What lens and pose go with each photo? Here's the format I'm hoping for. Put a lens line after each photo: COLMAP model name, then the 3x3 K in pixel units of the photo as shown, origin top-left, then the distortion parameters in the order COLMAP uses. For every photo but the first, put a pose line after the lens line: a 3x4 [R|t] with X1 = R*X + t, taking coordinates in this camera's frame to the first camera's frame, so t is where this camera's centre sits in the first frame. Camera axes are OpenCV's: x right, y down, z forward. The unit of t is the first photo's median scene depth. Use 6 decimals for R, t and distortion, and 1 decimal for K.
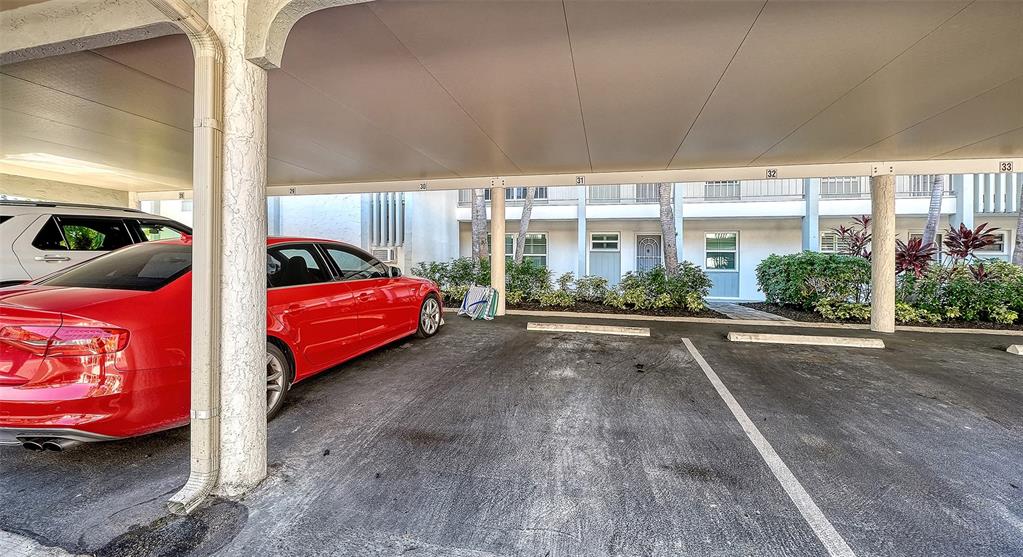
lens RADIAL K [[376.6, 0, 532.7], [0, 376.6, 277.6], [0, 0, 1]] dist [-0.007009, -0.000888]
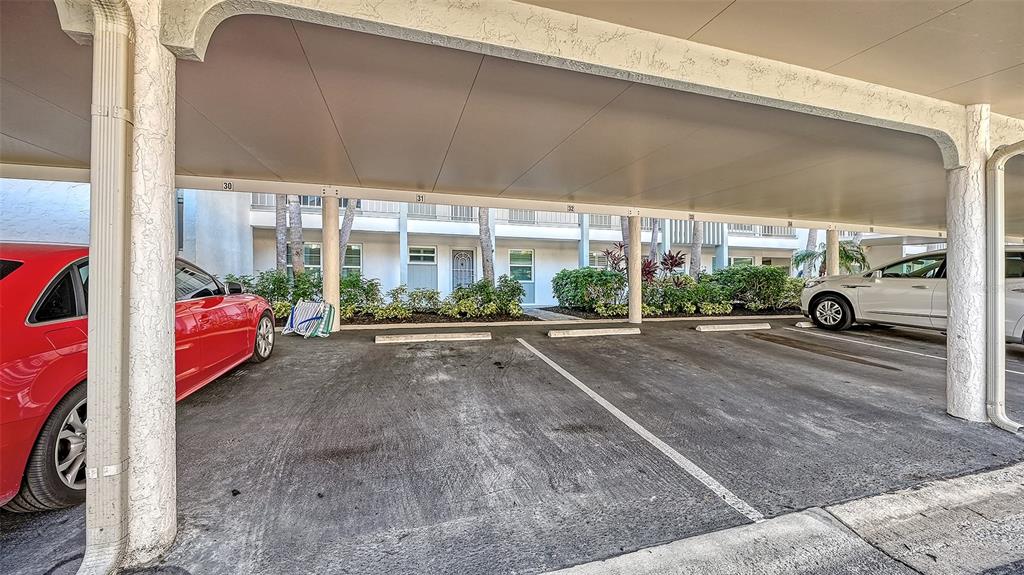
lens RADIAL K [[376.0, 0, 506.0], [0, 376.0, 285.8], [0, 0, 1]] dist [-0.007135, -0.001295]
pose [[0.878284, -0.014363, 0.477924, -0.196066], [0.017768, 0.999839, -0.002604, -0.006181], [-0.477810, 0.010778, 0.878397, -0.046957]]
